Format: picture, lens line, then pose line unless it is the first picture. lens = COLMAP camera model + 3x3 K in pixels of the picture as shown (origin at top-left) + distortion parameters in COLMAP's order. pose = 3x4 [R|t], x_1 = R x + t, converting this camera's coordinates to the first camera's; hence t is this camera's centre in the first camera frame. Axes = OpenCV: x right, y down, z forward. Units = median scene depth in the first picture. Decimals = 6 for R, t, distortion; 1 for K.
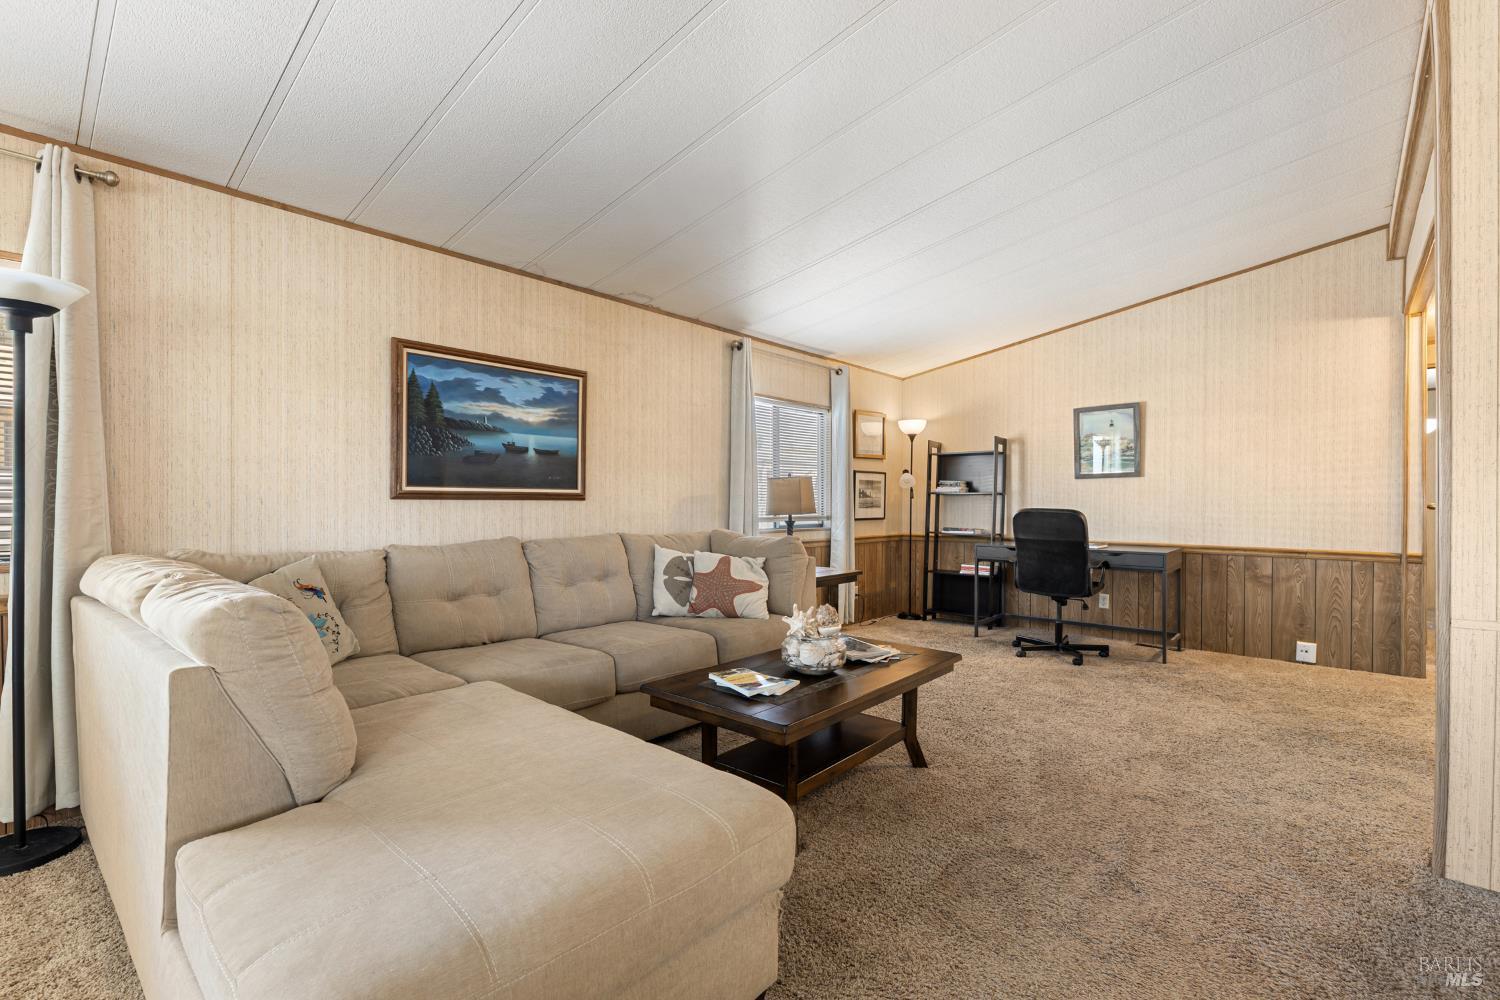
lens RADIAL K [[672.1, 0, 753.9], [0, 672.1, 501.0], [0, 0, 1]] dist [-0.002958, 0.000440]
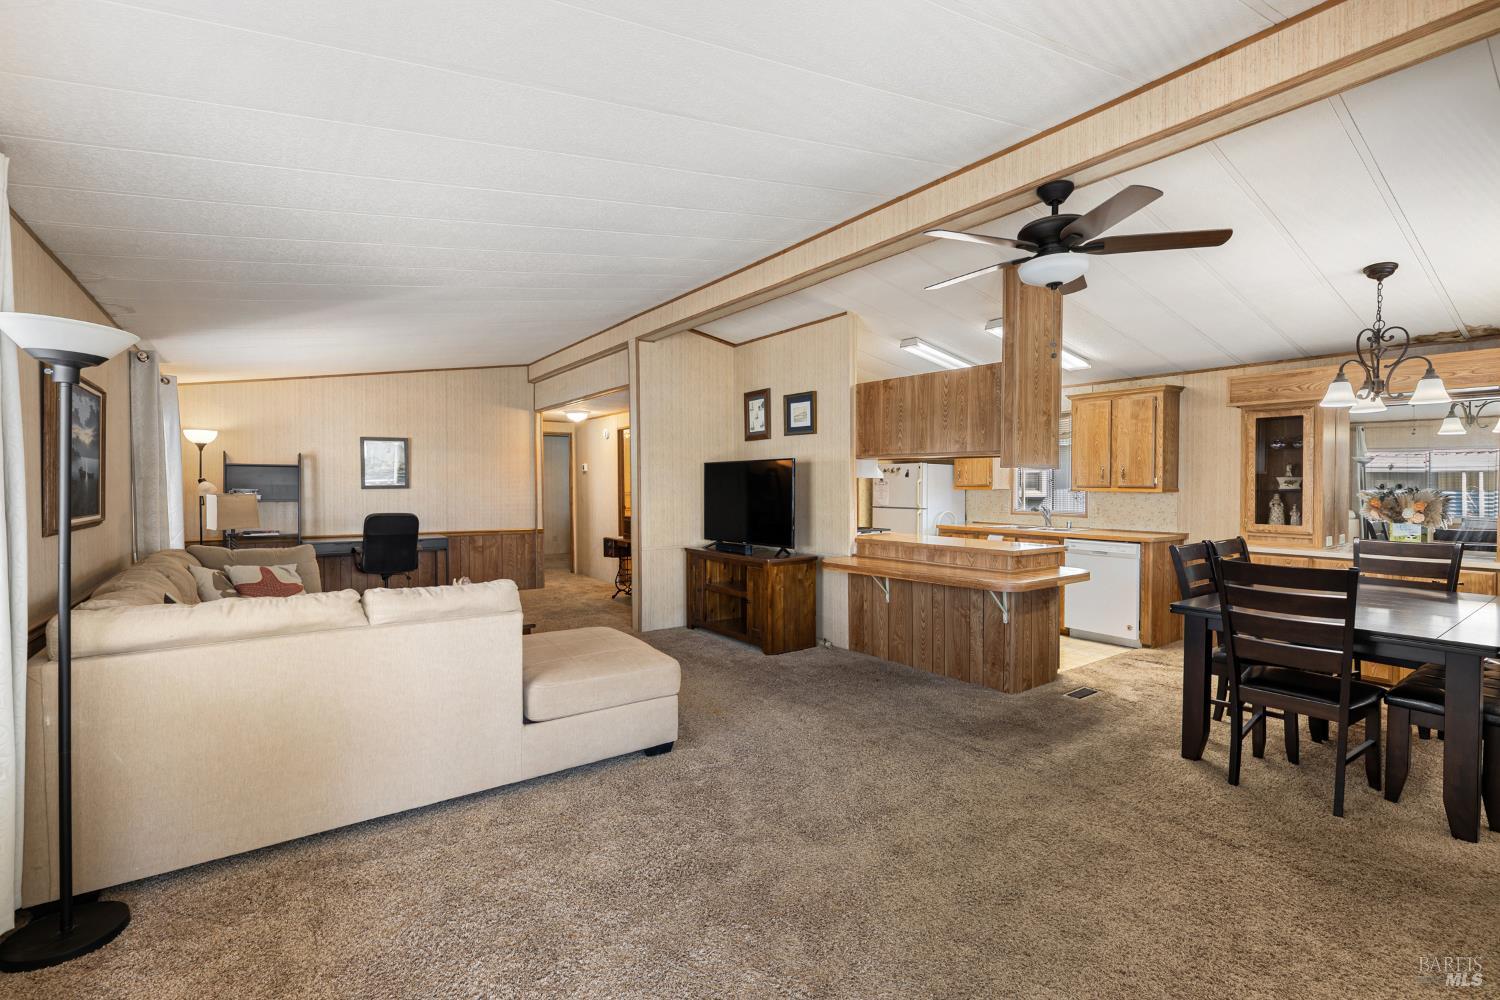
lens RADIAL K [[661.7, 0, 744.5], [0, 661.7, 495.5], [0, 0, 1]] dist [-0.000356, 0.000133]
pose [[0.229819, -0.014642, 0.973123, -0.825394], [0.001037, 0.999890, 0.014800, -0.049989], [-0.973233, -0.002392, 0.229808, -0.072843]]
